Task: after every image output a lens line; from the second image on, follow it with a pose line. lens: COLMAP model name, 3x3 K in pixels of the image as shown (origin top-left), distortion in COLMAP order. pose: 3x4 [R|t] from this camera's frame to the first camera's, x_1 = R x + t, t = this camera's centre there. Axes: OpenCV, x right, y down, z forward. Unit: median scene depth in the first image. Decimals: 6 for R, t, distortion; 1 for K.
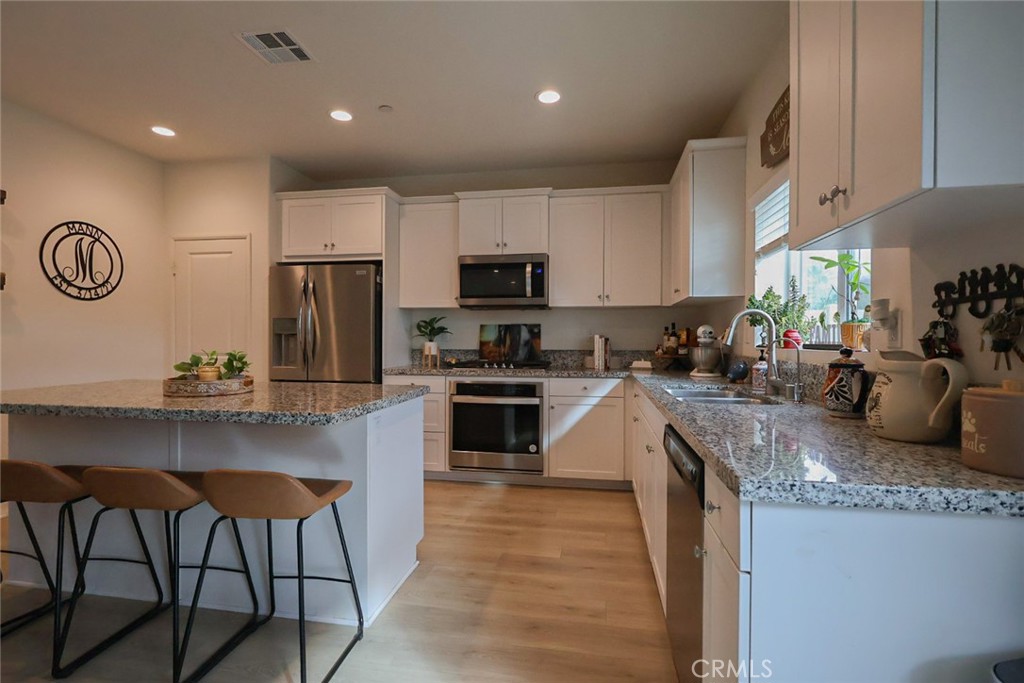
lens RADIAL K [[481.3, 0, 512.3], [0, 481.3, 337.0], [0, 0, 1]] dist [0.000945, 0.000513]
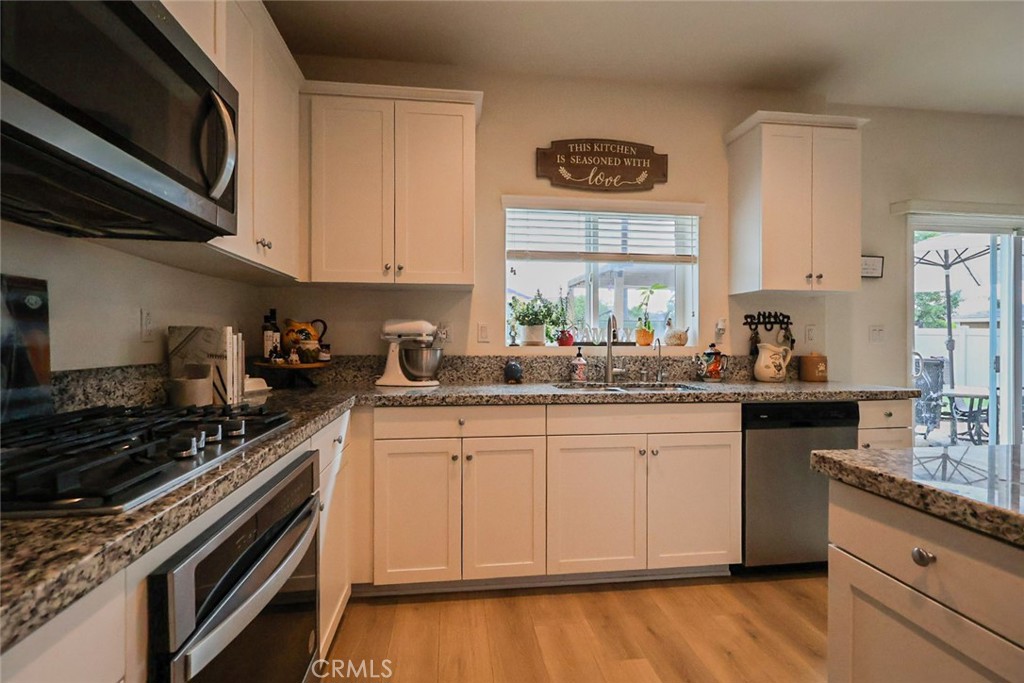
lens RADIAL K [[481.3, 0, 514.5], [0, 481.3, 342.4], [0, 0, 1]] dist [0.000945, 0.000513]
pose [[-0.303760, -0.007459, 0.952719, -0.327838], [-0.007911, 0.999955, 0.005307, 0.005851], [-0.952716, -0.005925, -0.303805, 0.926404]]
